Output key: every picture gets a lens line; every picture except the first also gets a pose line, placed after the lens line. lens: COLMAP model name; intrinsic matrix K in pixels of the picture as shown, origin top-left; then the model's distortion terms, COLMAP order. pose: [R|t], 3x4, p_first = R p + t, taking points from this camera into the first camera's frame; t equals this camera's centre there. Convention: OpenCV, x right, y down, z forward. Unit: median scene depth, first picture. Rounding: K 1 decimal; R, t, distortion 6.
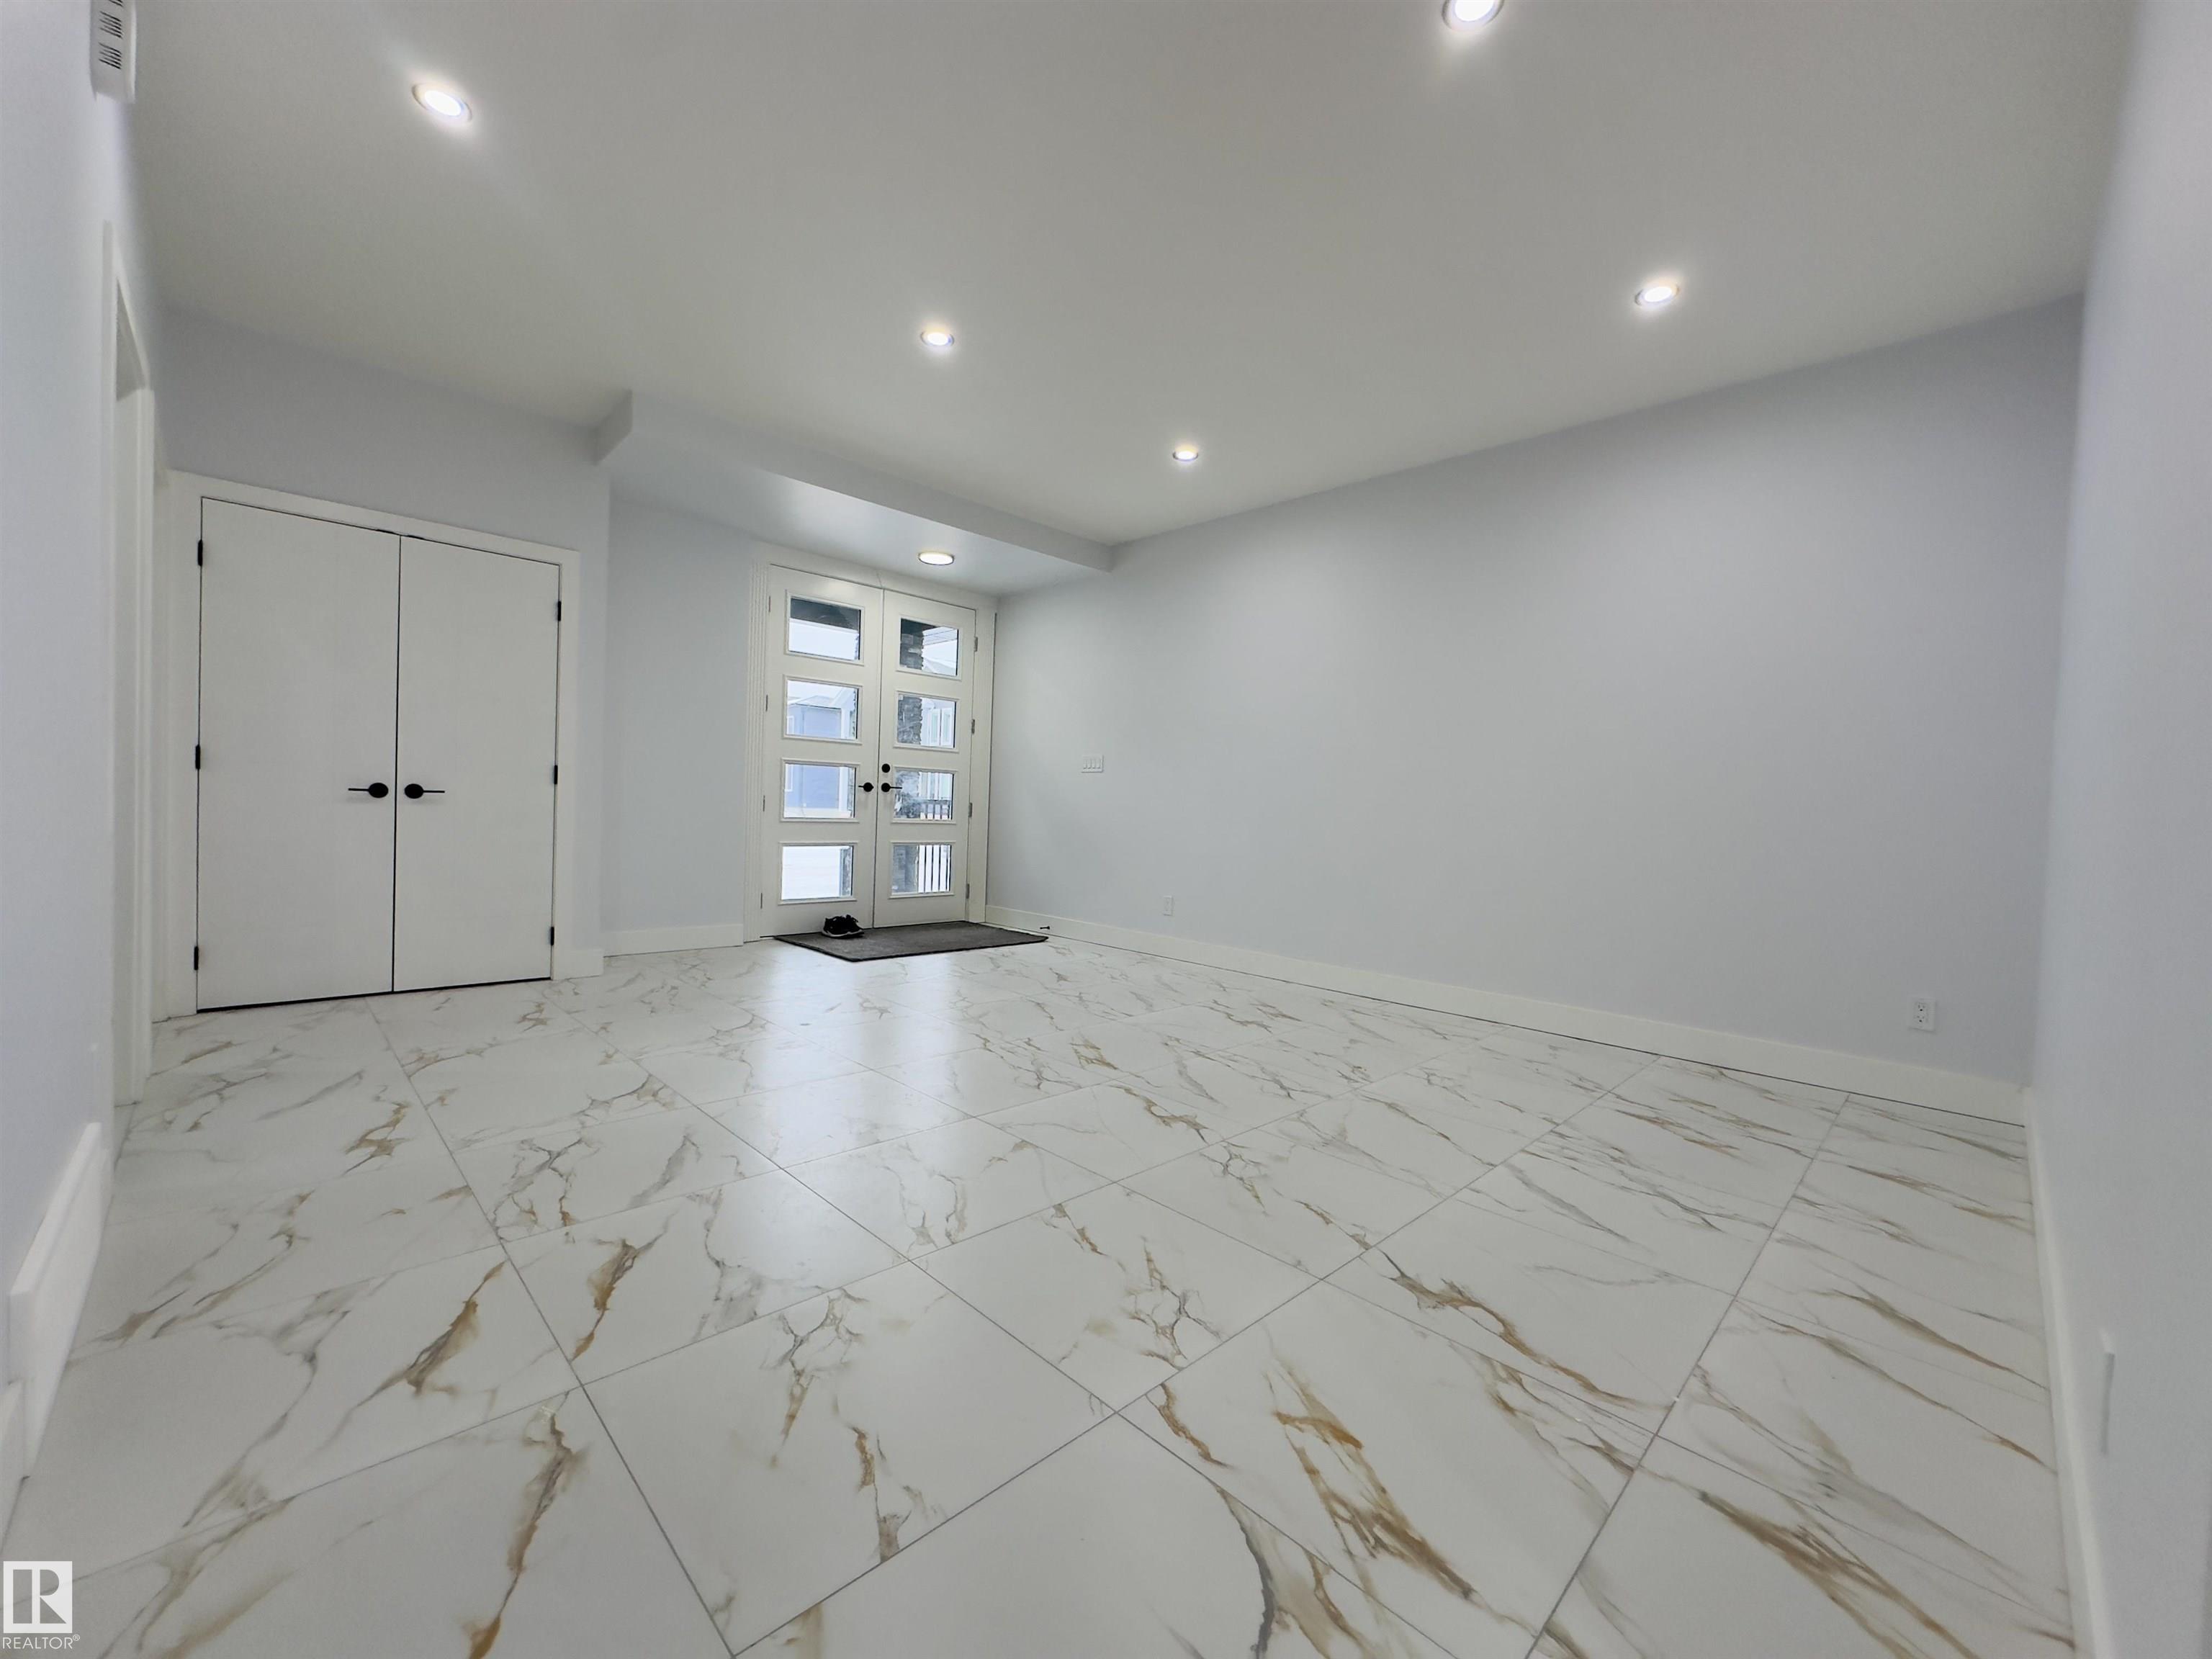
lens RADIAL K [[879.8, 0, 1106.0], [0, 879.8, 829.5], [0, 0, 1]] dist [-0.002961, 0.000130]
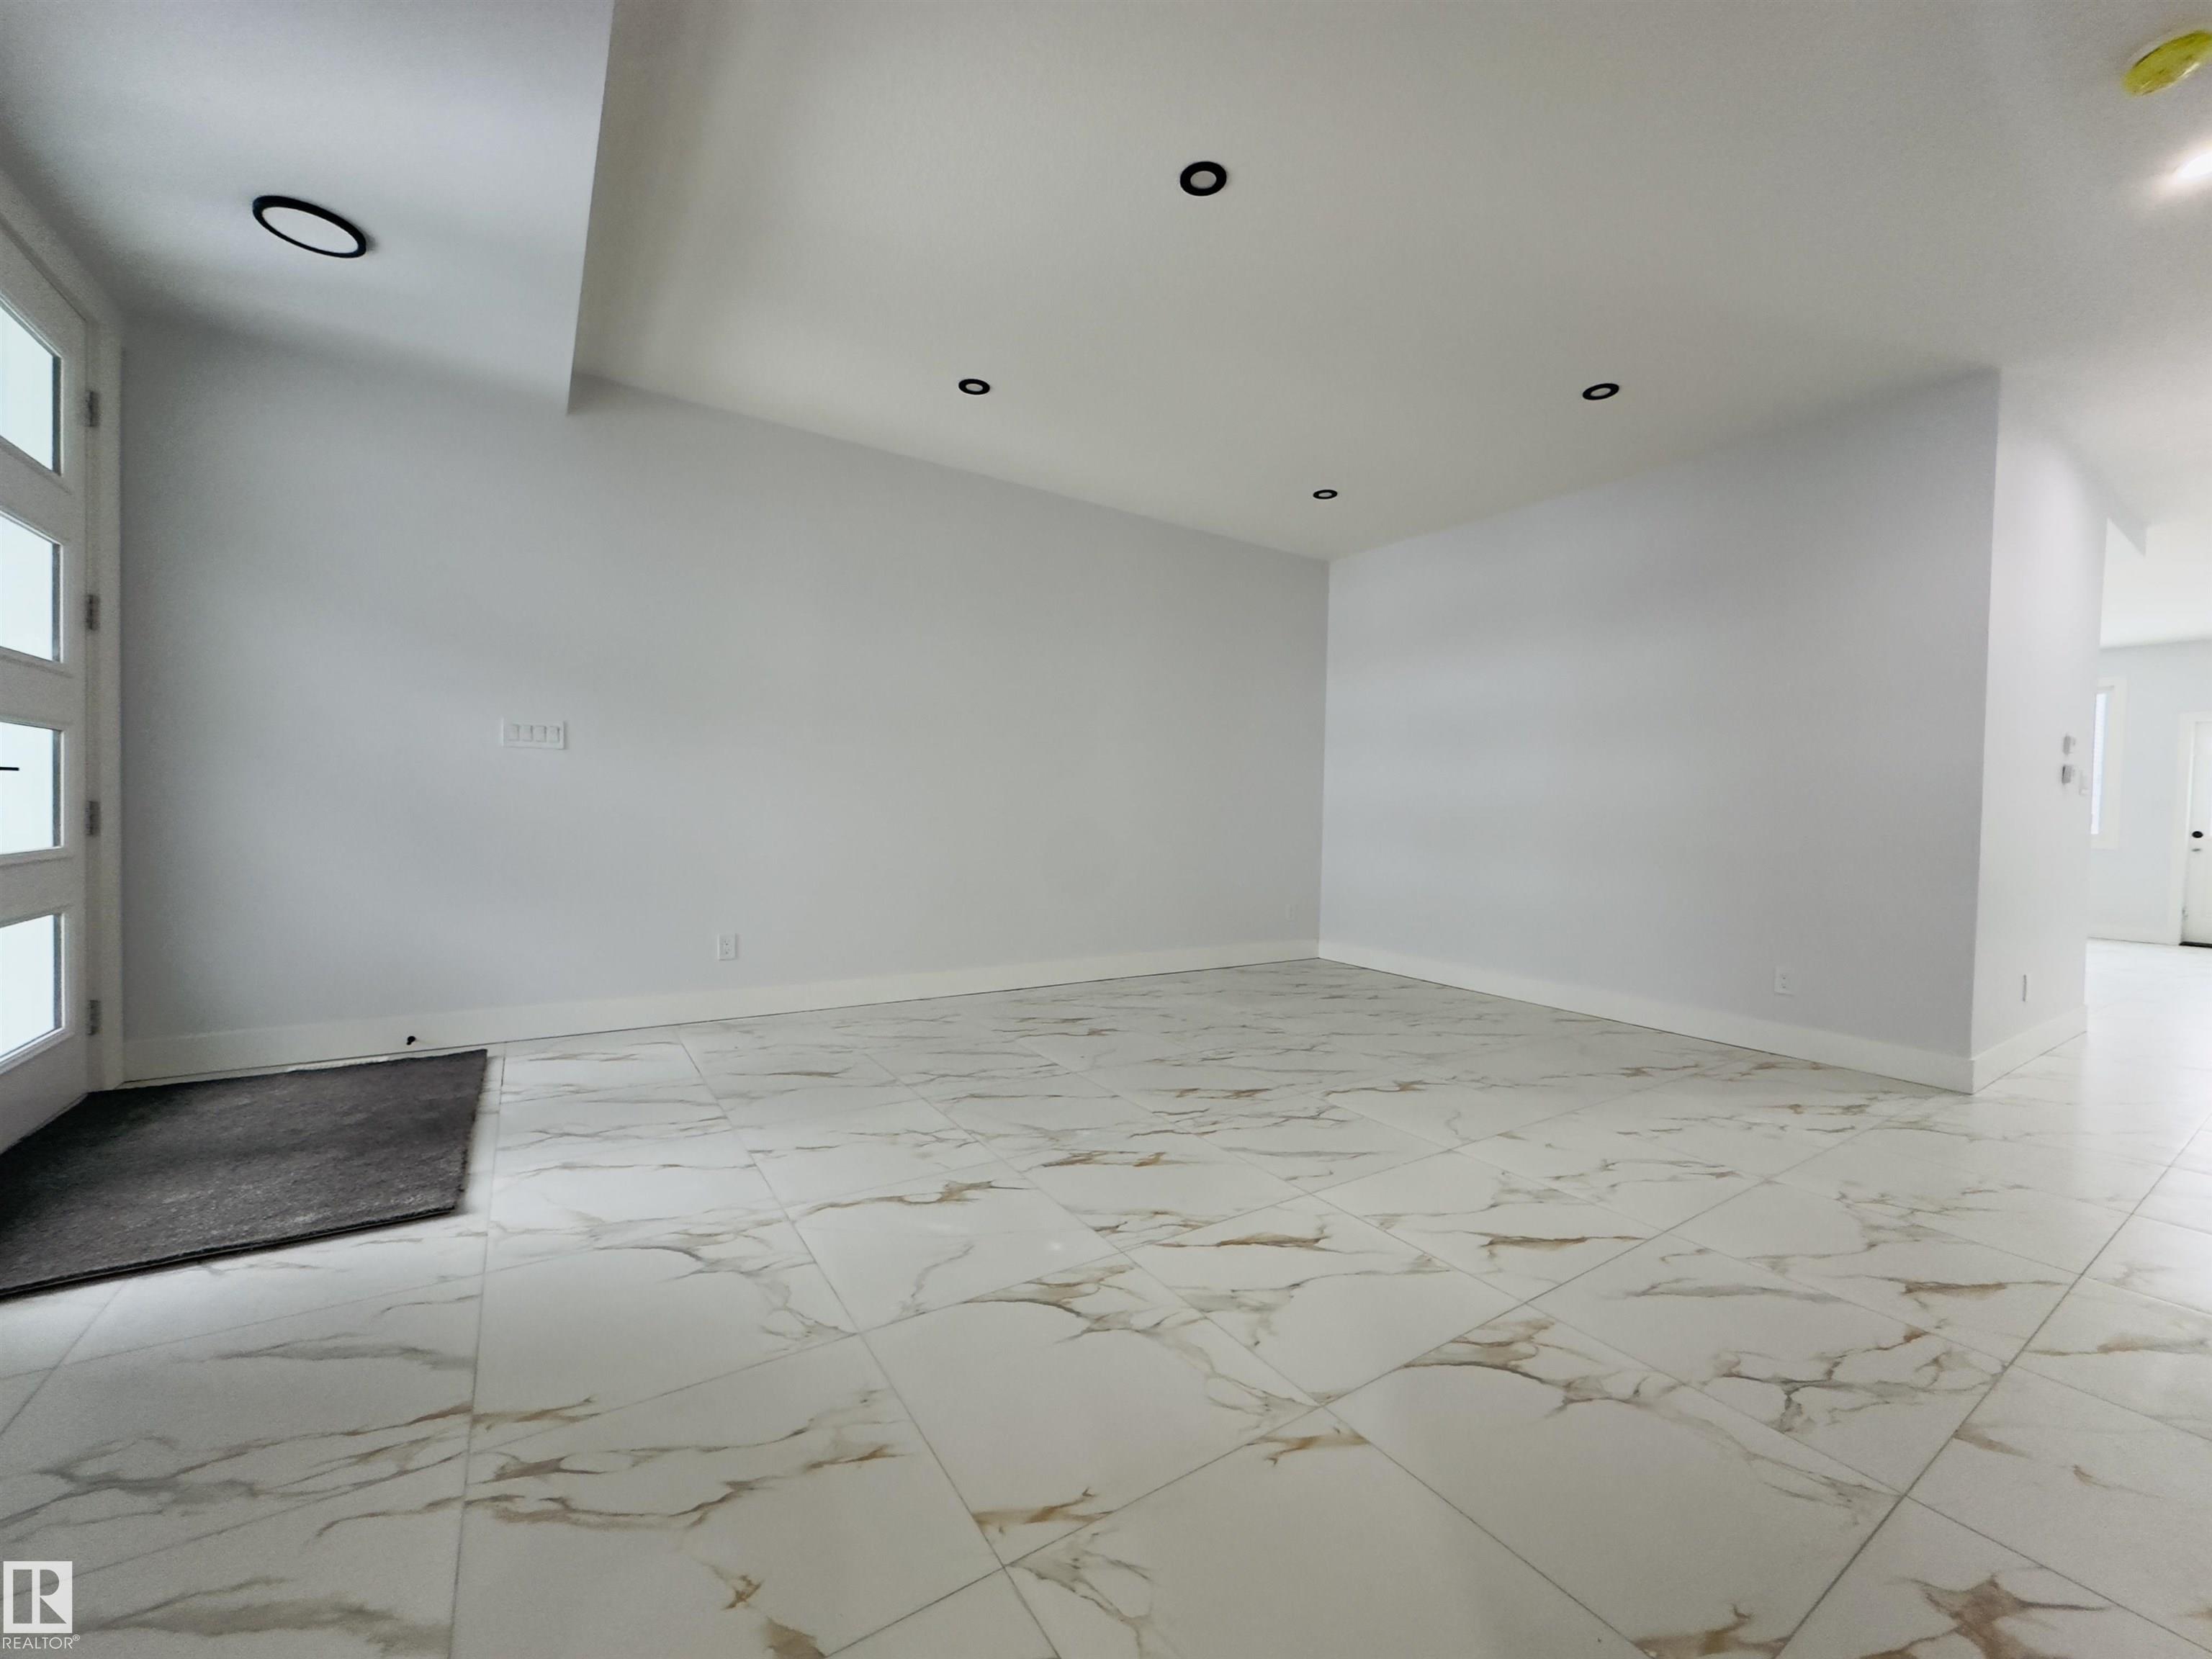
lens RADIAL K [[914.1, 0, 1106.0], [0, 914.1, 829.5], [0, 0, 1]] dist [-0.014858, -0.000408]
pose [[0.190707, -0.055607, 0.980071, -1.126608], [0.015365, 0.998441, 0.053660, -0.075332], [-0.981527, 0.004825, 0.191264, 1.133827]]
